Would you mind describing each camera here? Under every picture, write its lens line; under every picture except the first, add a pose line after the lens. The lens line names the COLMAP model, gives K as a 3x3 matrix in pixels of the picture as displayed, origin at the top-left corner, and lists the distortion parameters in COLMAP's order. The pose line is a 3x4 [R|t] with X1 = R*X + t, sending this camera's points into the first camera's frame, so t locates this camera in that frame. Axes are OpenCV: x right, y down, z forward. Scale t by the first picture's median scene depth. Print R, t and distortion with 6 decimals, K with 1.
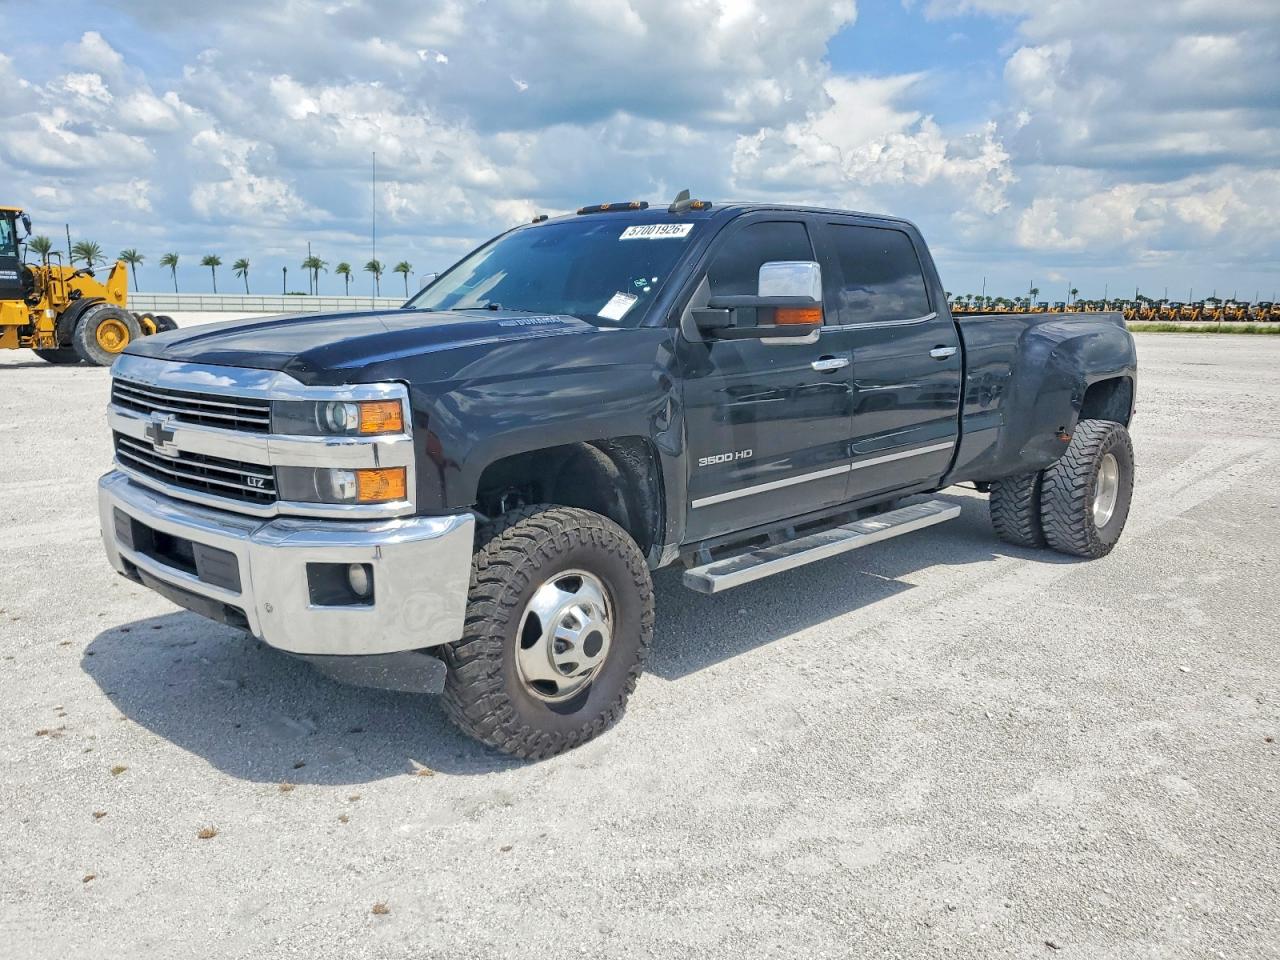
lens RADIAL K [[999.0, 0, 640.0], [0, 999.0, 480.0], [0, 0, 1]] dist [0.007378, 0.000433]
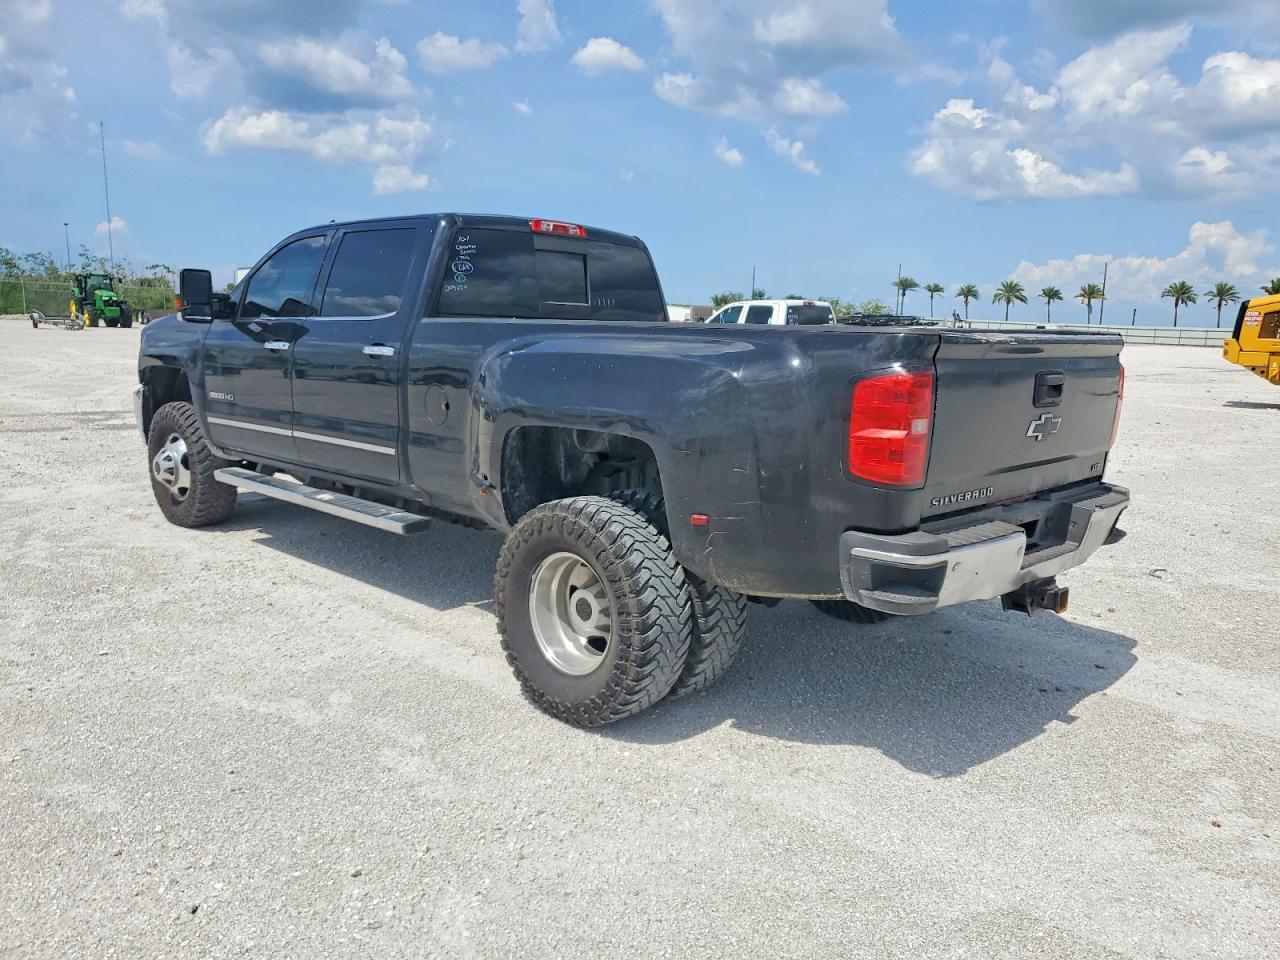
lens RADIAL K [[999.0, 0, 640.0], [0, 999.0, 480.0], [0, 0, 1]] dist [0.007378, 0.000433]
pose [[0.020195, 0.154708, -0.987754, 1.201868], [-0.207499, 0.967092, 0.147230, -0.189197], [0.978027, 0.201985, 0.051632, 1.143096]]
